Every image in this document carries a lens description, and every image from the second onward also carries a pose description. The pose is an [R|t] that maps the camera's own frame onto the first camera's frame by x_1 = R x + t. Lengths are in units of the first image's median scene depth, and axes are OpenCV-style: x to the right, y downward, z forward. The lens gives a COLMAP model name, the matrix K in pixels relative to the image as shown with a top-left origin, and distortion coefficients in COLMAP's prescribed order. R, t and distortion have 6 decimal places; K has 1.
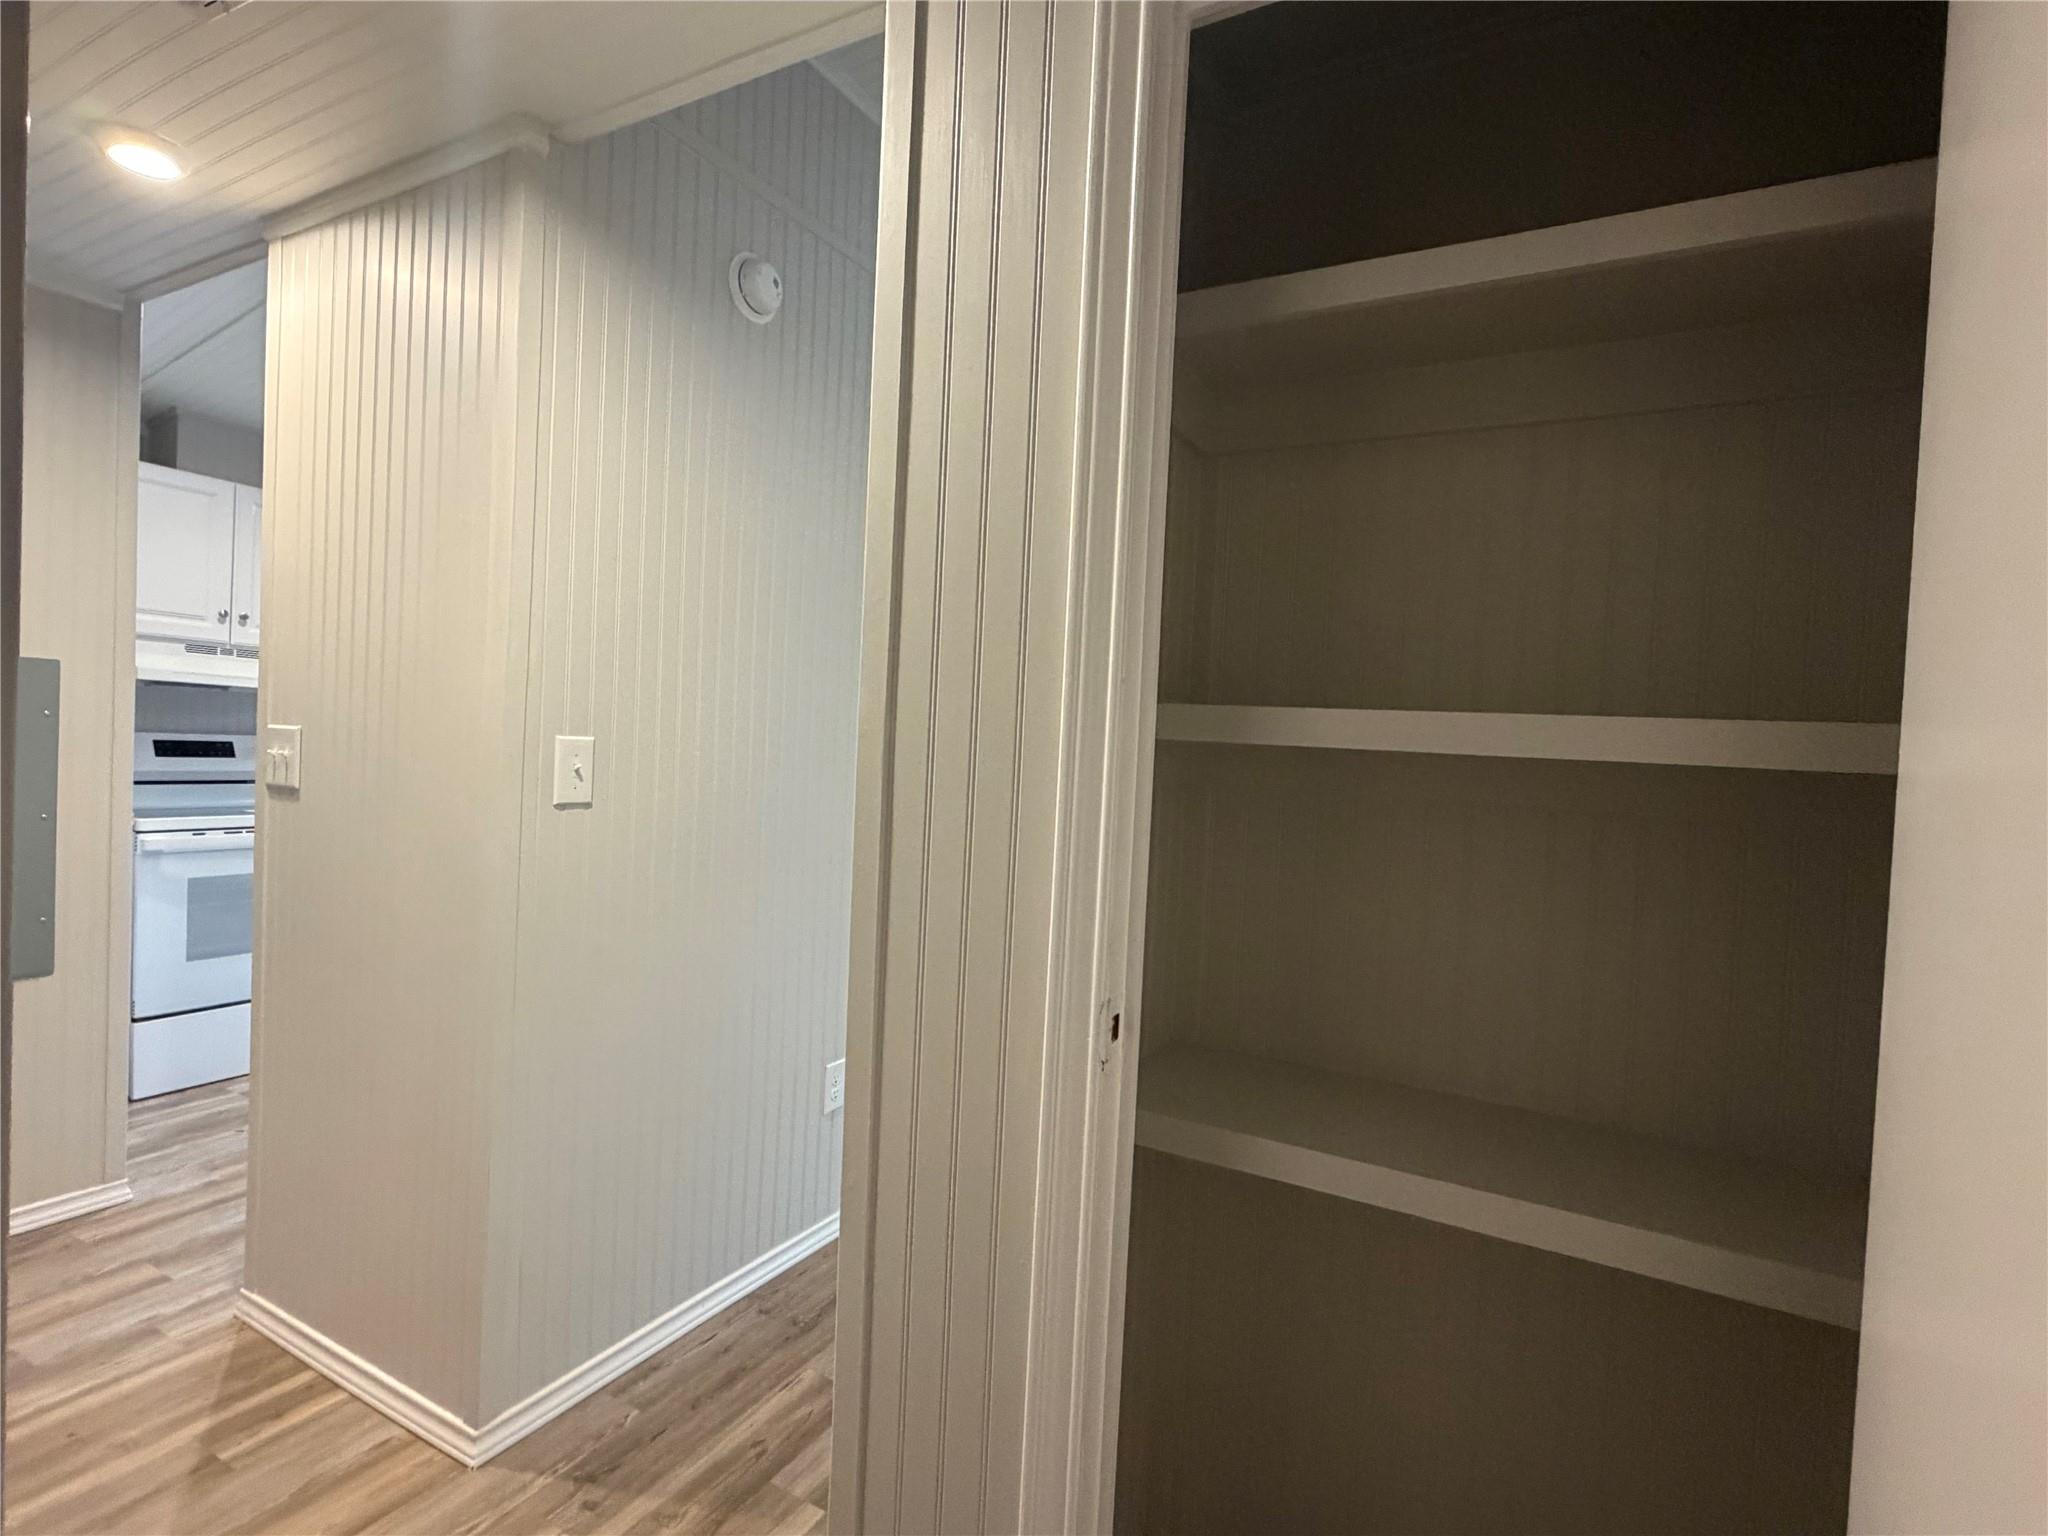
lens RADIAL K [[1009.6, 0, 1013.3], [0, 1009.6, 772.8], [0, 0, 1]] dist [0.003425, 0.000587]
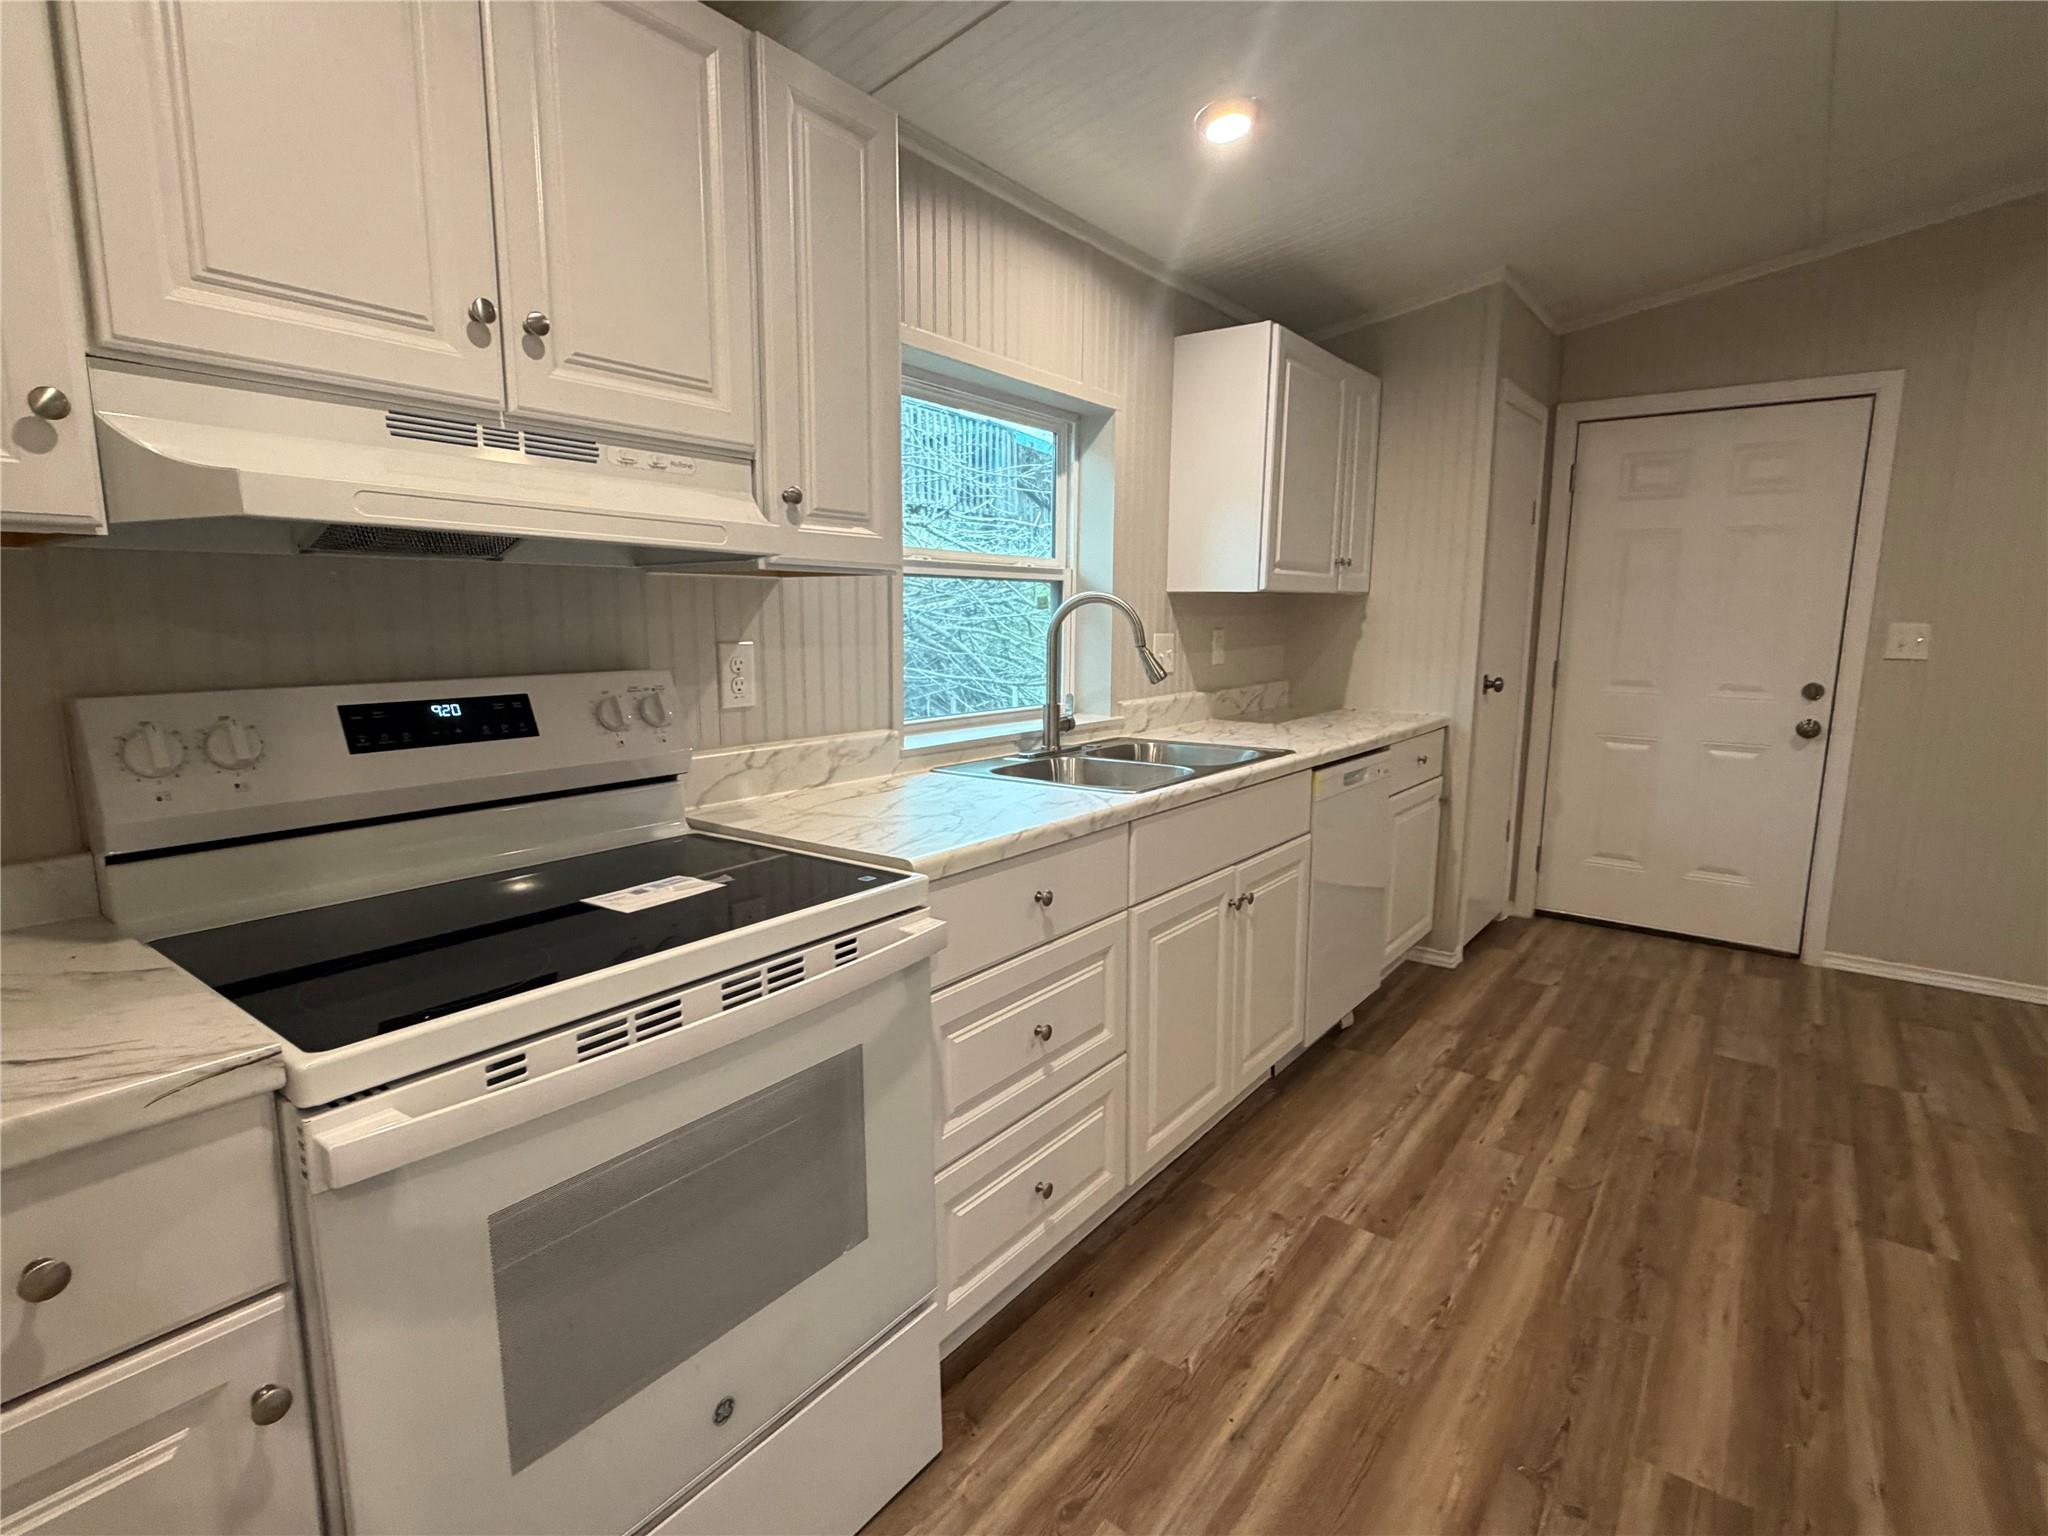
lens RADIAL K [[1009.6, 0, 1027.4], [0, 1009.6, 770.6], [0, 0, 1]] dist [0.003425, 0.000587]
pose [[0.988959, -0.020936, -0.146705, -0.568632], [0.039884, 0.991045, 0.127434, -0.047166], [0.142724, -0.131878, 0.980937, 0.695380]]
